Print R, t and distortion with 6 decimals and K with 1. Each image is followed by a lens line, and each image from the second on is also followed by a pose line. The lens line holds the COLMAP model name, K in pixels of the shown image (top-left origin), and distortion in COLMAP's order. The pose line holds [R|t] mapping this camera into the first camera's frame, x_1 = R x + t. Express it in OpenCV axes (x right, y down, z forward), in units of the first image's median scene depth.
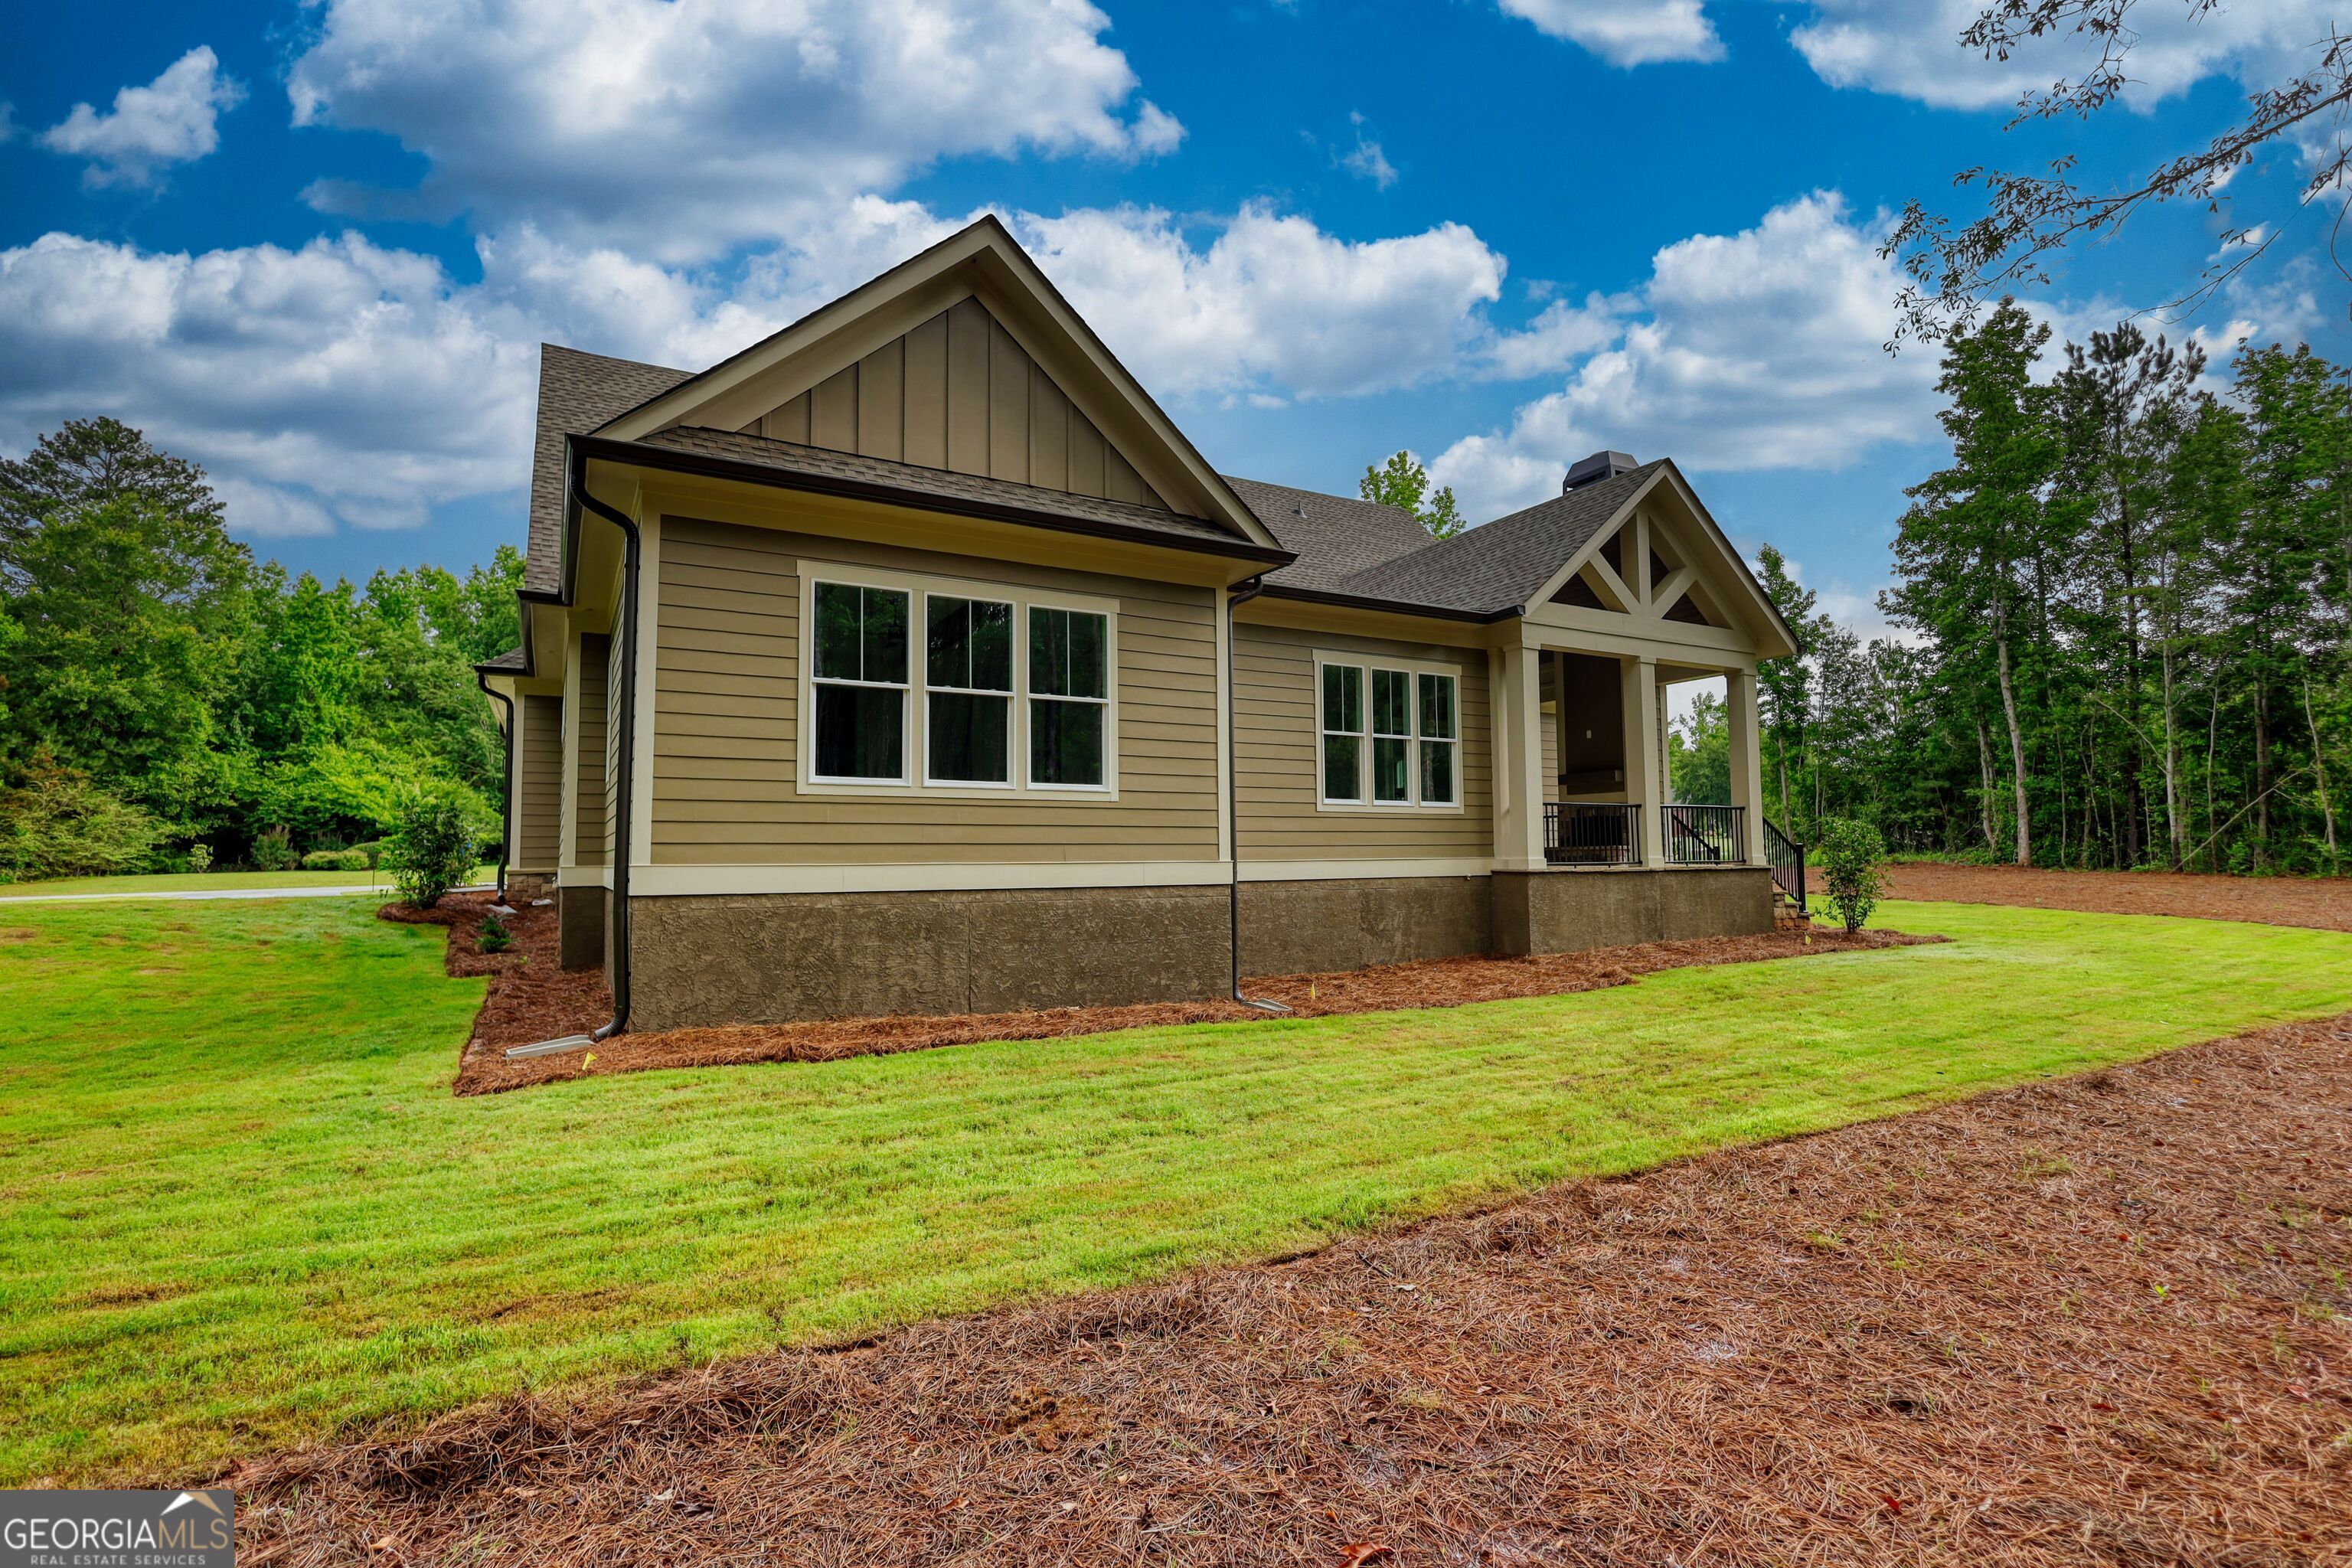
lens RADIAL K [[1090.3, 0, 1163.3], [0, 1090.3, 779.2], [0, 0, 1]] dist [0.002259, 0.001194]
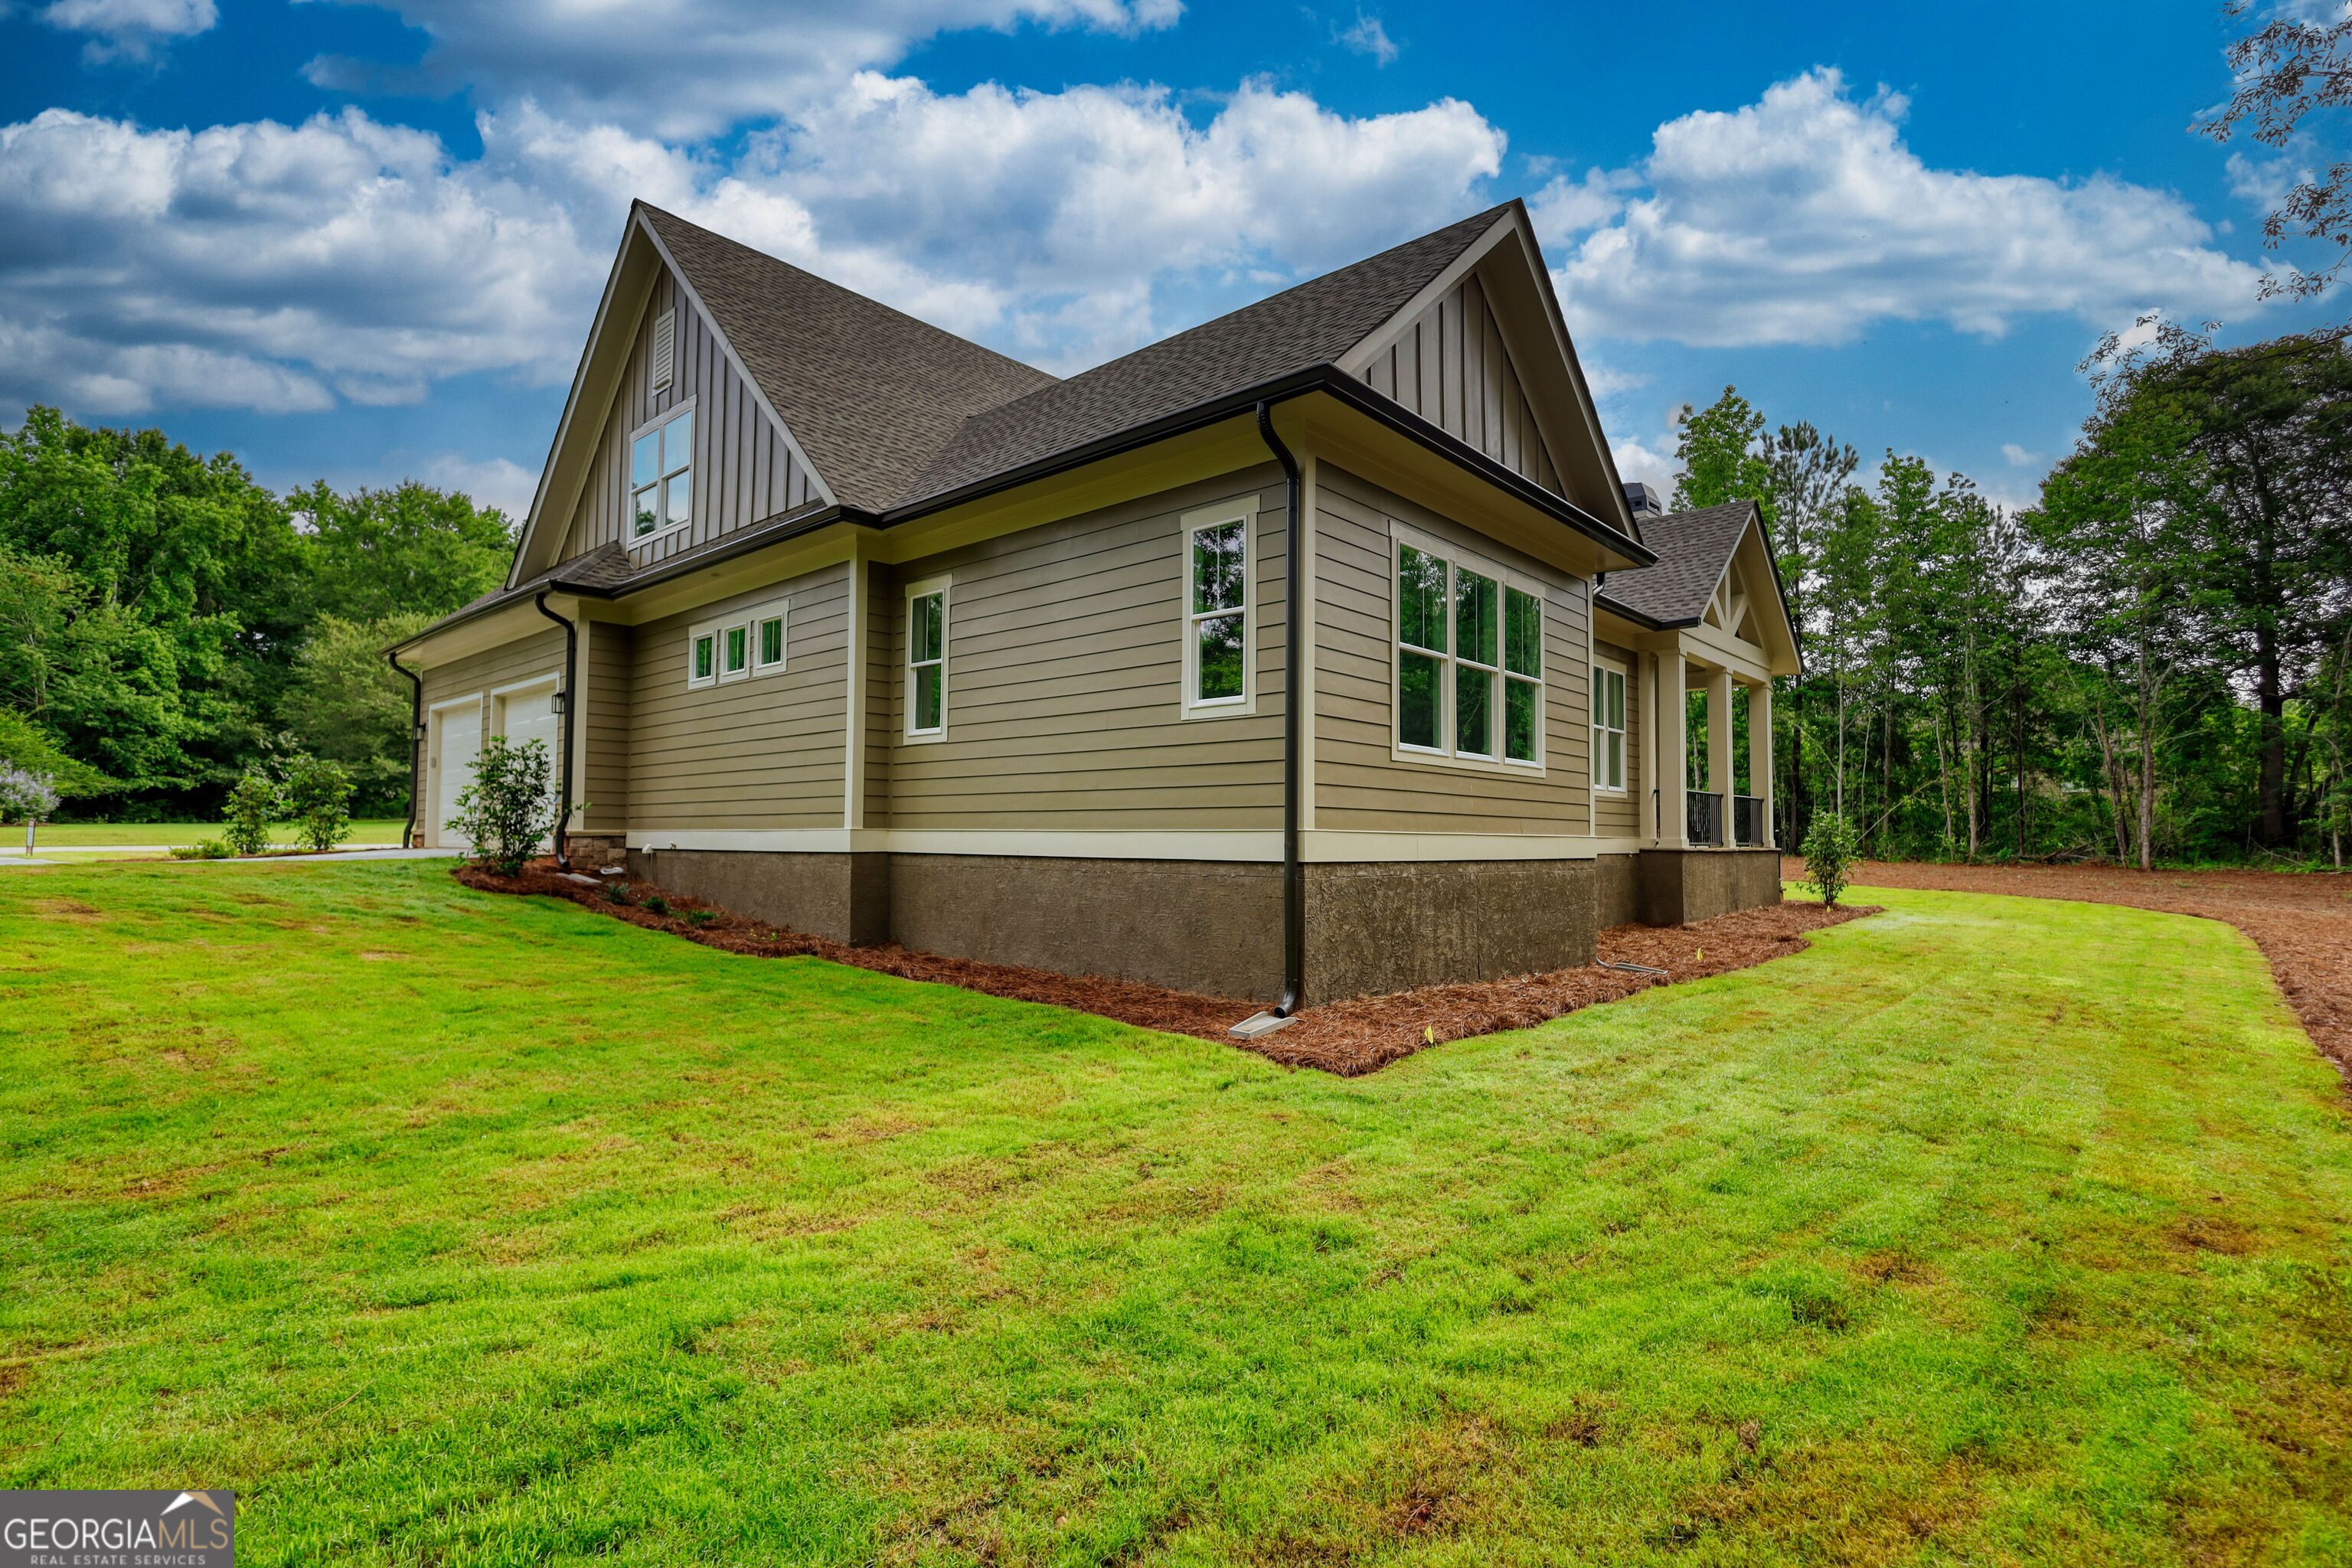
lens RADIAL K [[1090.3, 0, 1168.3], [0, 1090.3, 786.1], [0, 0, 1]] dist [0.002259, 0.001194]
pose [[0.946155, 0.033003, 0.322027, -0.546944], [-0.041775, 0.998919, 0.020365, 0.016492], [-0.321007, -0.032721, 0.946512, 0.092286]]
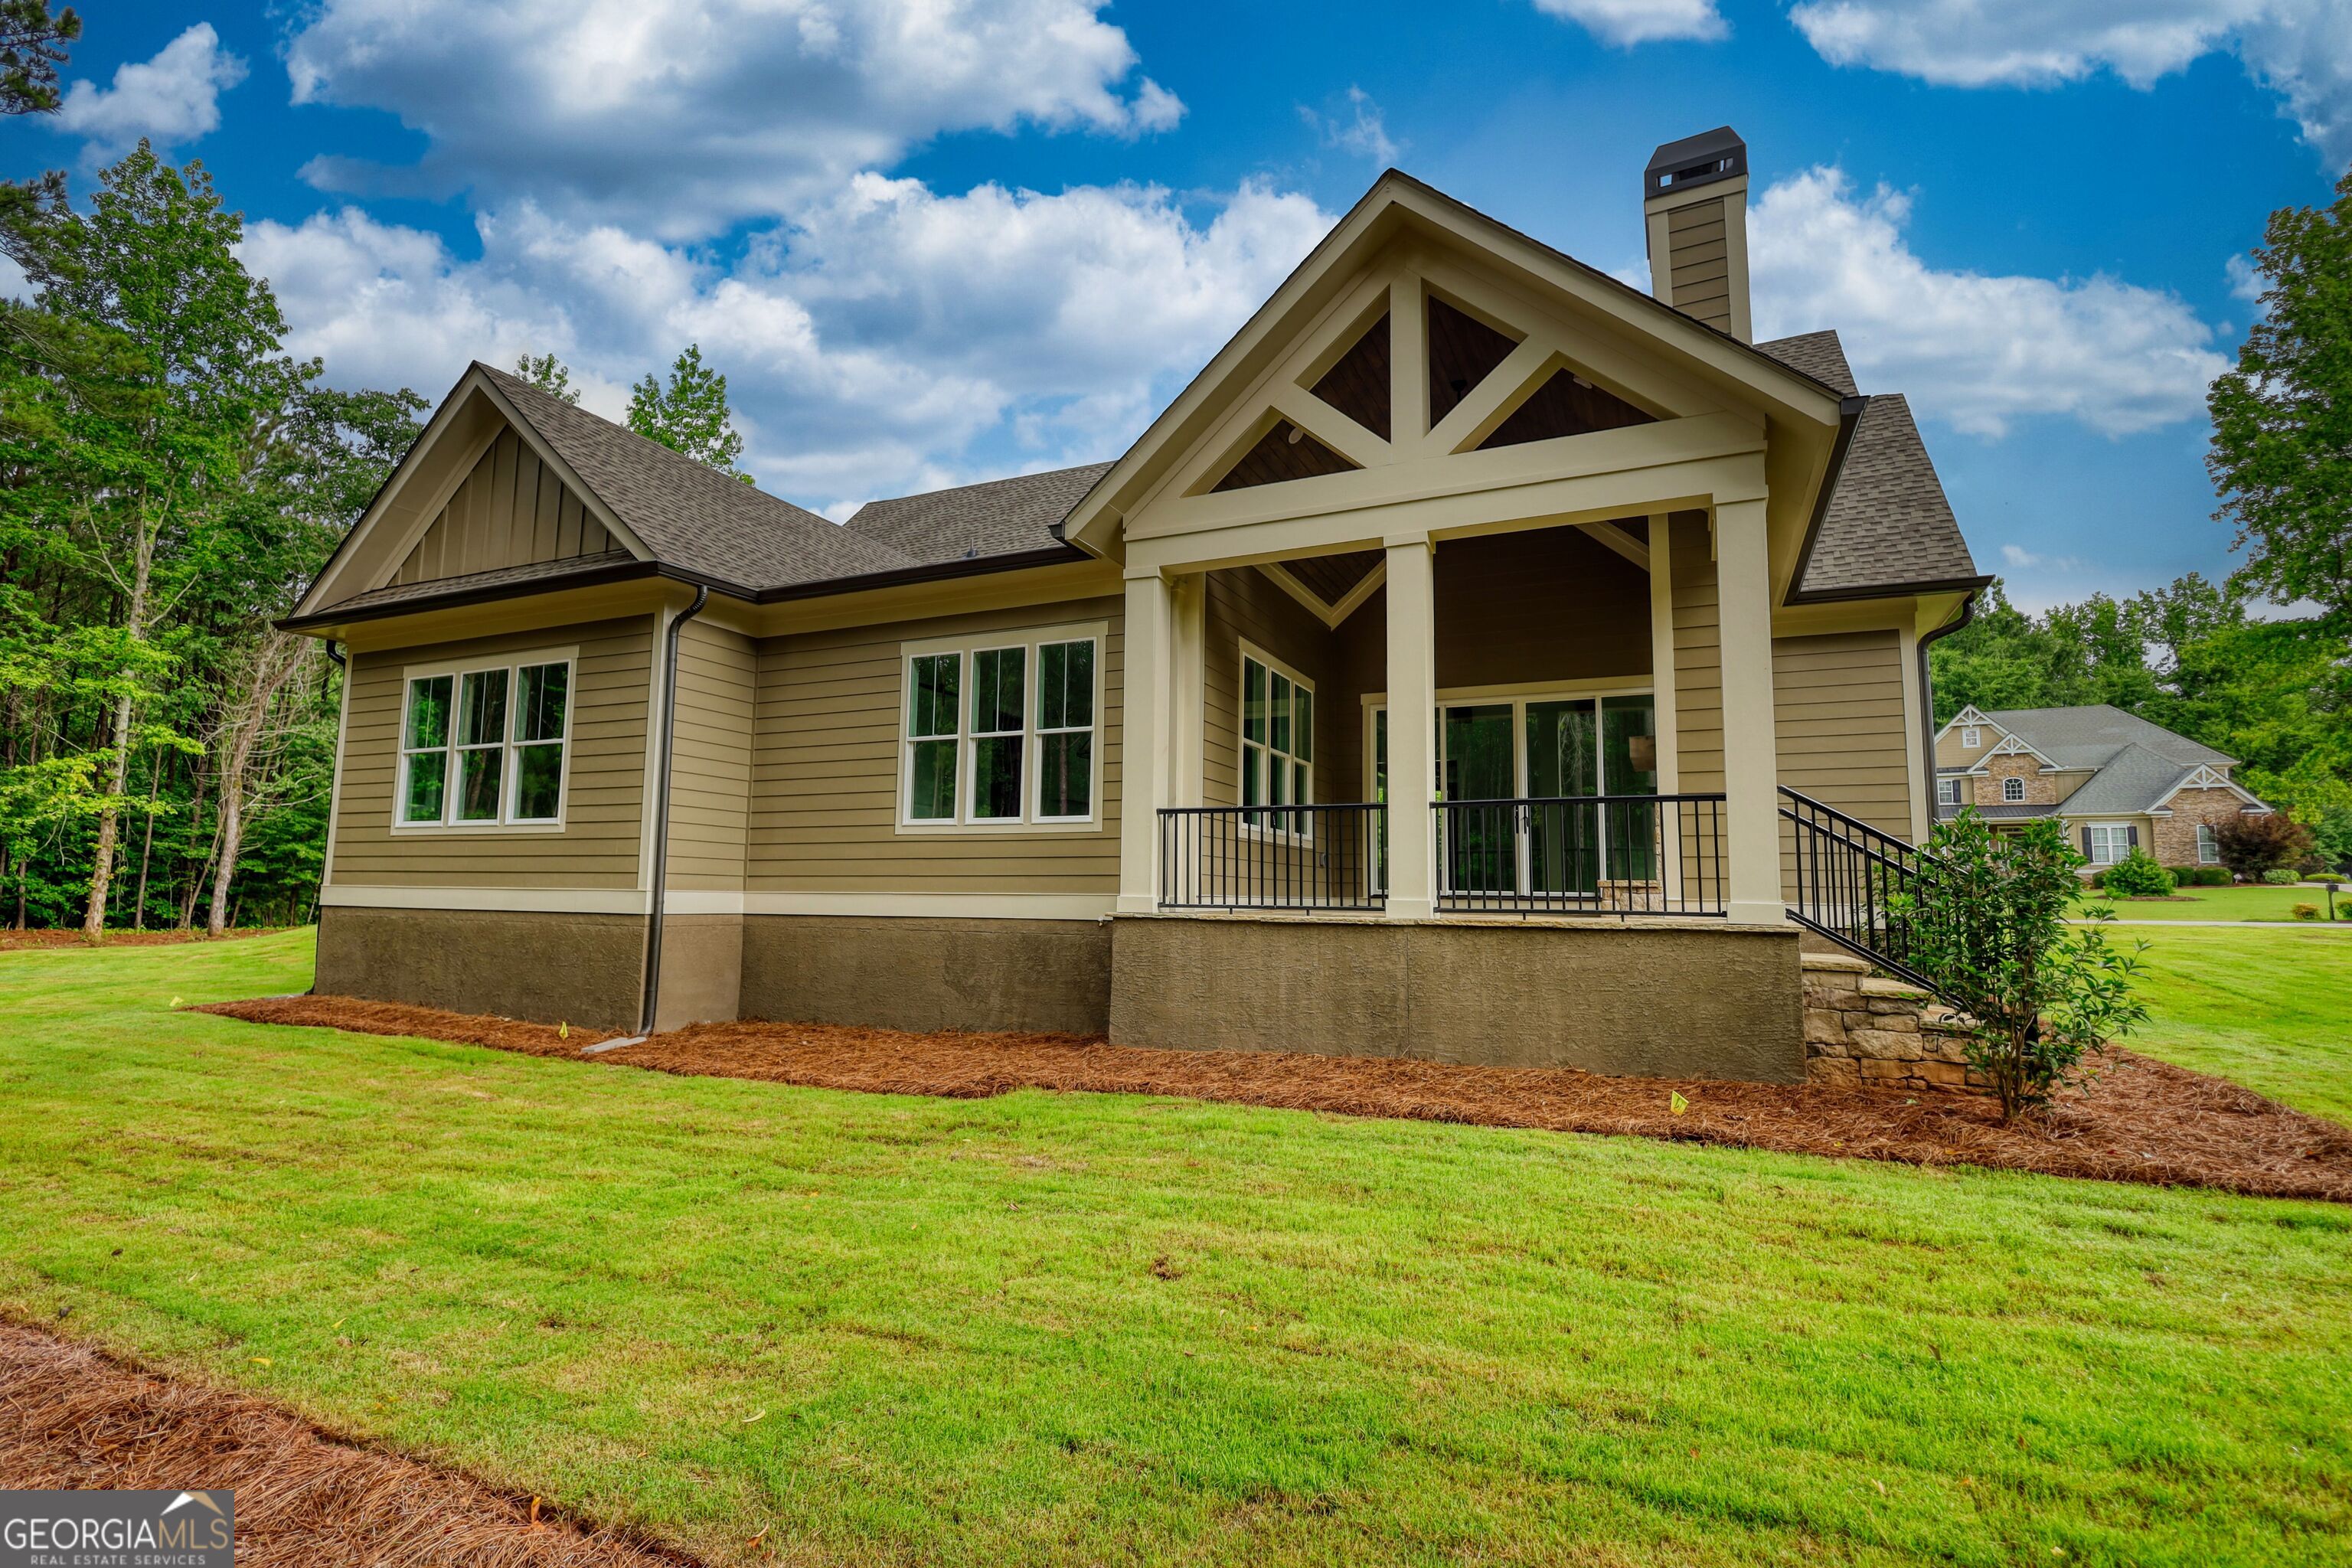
lens RADIAL K [[1090.3, 0, 1182.8], [0, 1090.3, 783.8], [0, 0, 1]] dist [0.002259, 0.001194]
pose [[0.583666, -0.075180, -0.808506, 0.897514], [0.039269, 0.997153, -0.064373, 0.049998], [0.811044, 0.005823, 0.584957, 0.655491]]
